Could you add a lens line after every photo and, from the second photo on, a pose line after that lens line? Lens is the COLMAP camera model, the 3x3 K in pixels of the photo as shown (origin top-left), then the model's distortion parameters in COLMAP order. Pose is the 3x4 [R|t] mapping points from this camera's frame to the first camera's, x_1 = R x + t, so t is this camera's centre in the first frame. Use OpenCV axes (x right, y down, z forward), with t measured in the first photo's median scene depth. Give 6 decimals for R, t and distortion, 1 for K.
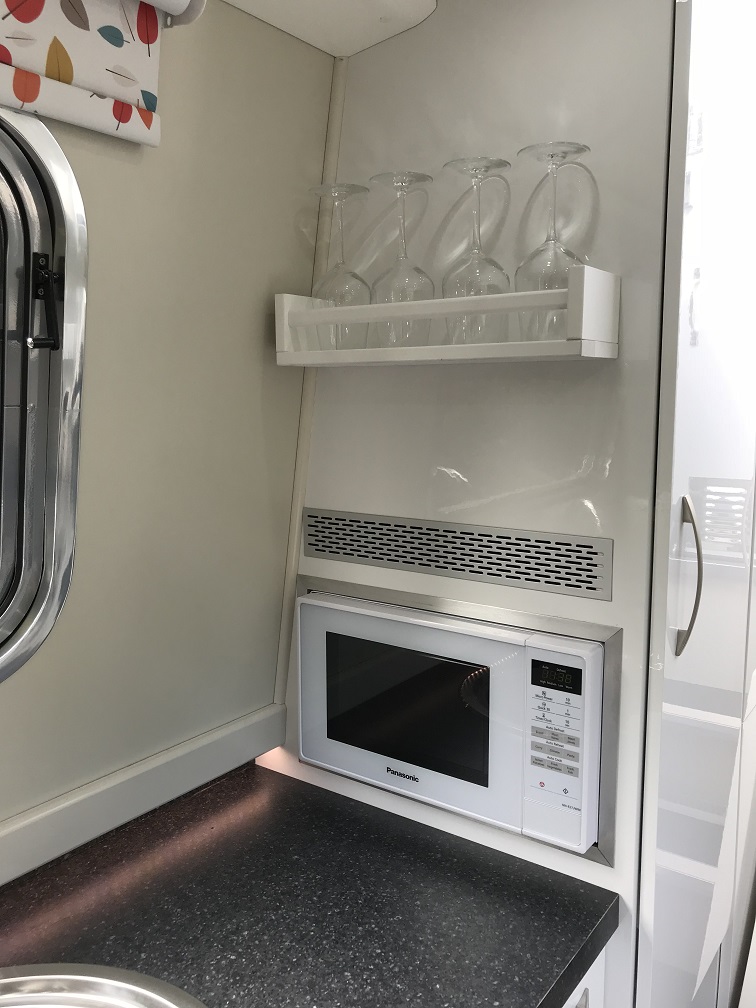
lens RADIAL K [[826.9, 0, 379.6], [0, 826.9, 501.4], [0, 0, 1]] dist [0.033266, -0.037410]
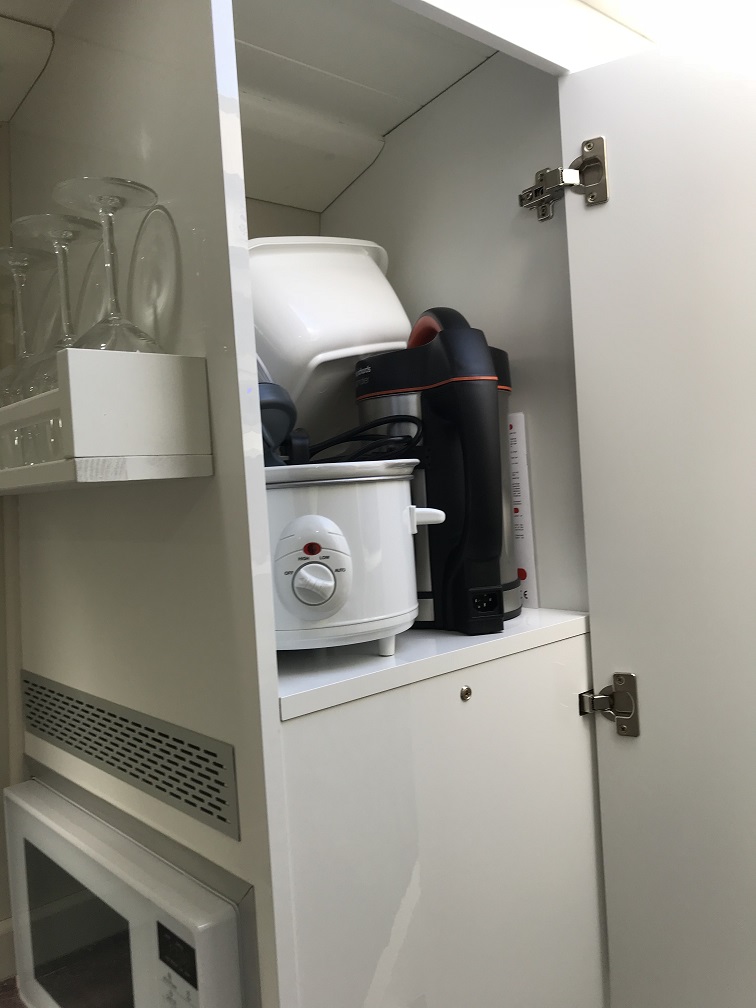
lens RADIAL K [[826.9, 0, 380.9], [0, 826.9, 511.9], [0, 0, 1]] dist [0.033266, -0.037410]
pose [[0.974323, -0.050547, -0.219407, 0.541896], [0.029702, 0.994813, -0.097290, -0.070807], [0.223187, 0.088275, 0.970770, 0.365311]]
